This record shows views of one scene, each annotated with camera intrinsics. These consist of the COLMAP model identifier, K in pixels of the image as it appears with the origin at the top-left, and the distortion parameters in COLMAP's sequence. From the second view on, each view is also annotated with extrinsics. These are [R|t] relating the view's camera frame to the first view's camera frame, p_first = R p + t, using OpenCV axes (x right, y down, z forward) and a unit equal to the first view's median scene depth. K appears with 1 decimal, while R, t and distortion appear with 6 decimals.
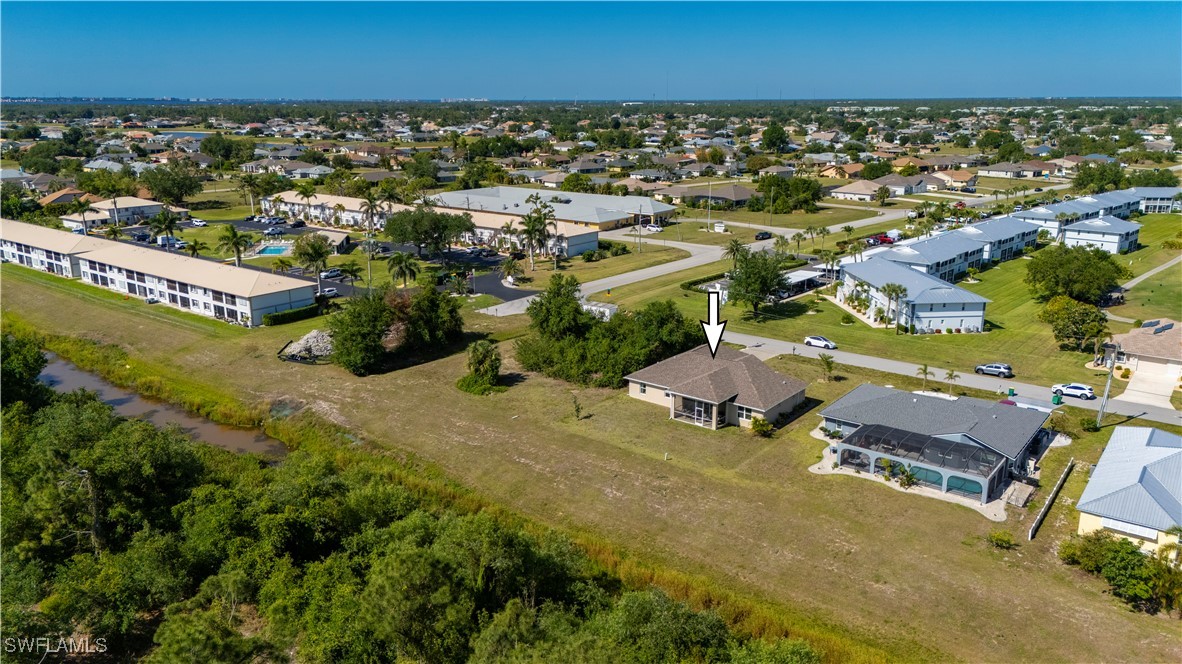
lens RADIAL K [[863.8, 0, 591.2], [0, 863.8, 334.5], [0, 0, 1]] dist [0.095679, -0.113435]
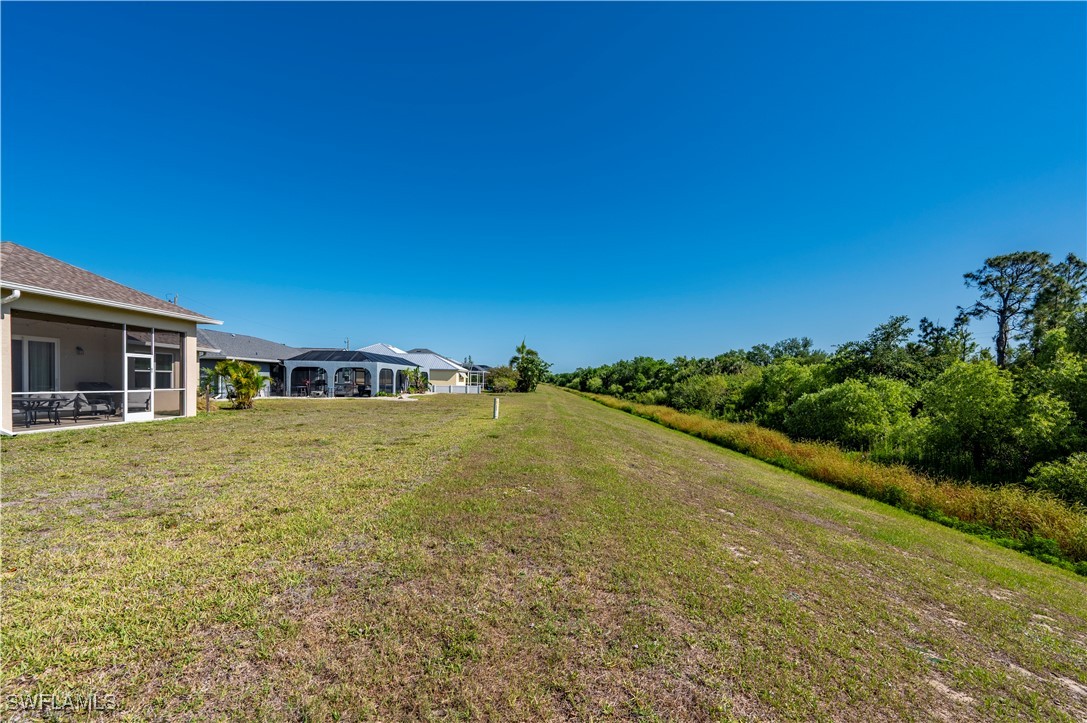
lens RADIAL K [[453.1, 0, 547.7], [0, 453.1, 389.3], [0, 0, 1]] dist [0.001117, 0.000277]
pose [[-0.617303, -0.030260, 0.786143, -0.050993], [0.185794, 0.965388, 0.183050, 0.073301], [-0.764472, 0.259058, -0.590315, 0.774738]]
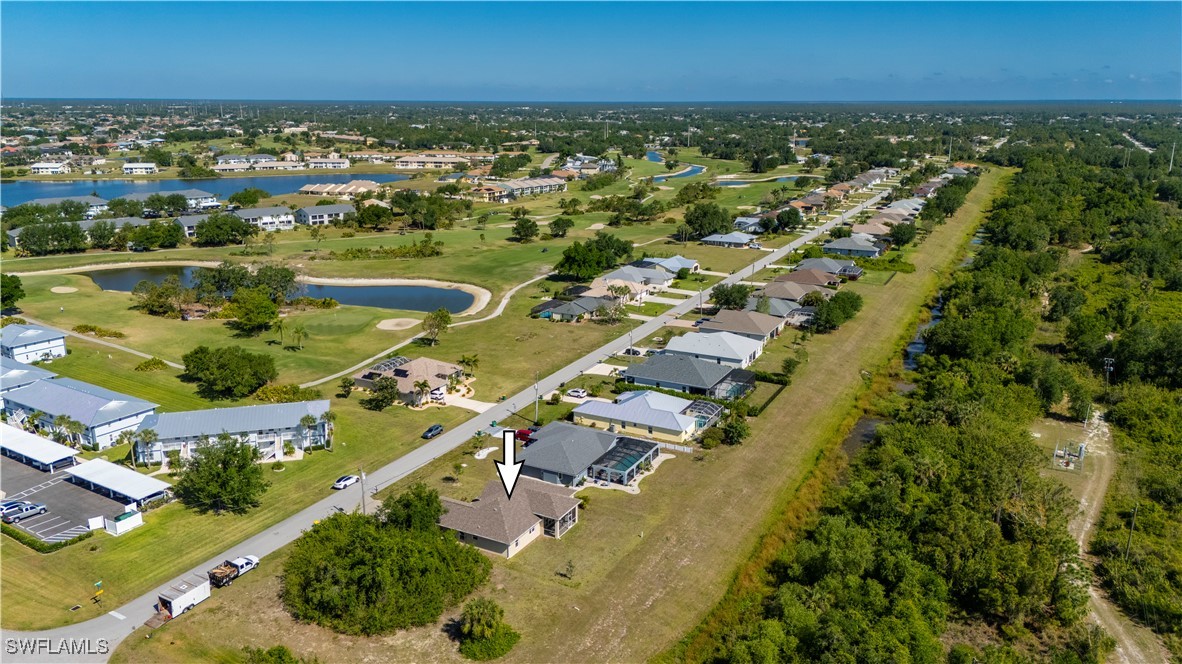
lens RADIAL K [[863.8, 0, 591.2], [0, 863.8, 334.5], [0, 0, 1]] dist [0.095679, -0.113435]
pose [[-0.172483, -0.259074, 0.950332, -0.832586], [0.257354, 0.919428, 0.297358, -0.431905], [-0.950799, 0.295861, -0.091912, 0.790937]]
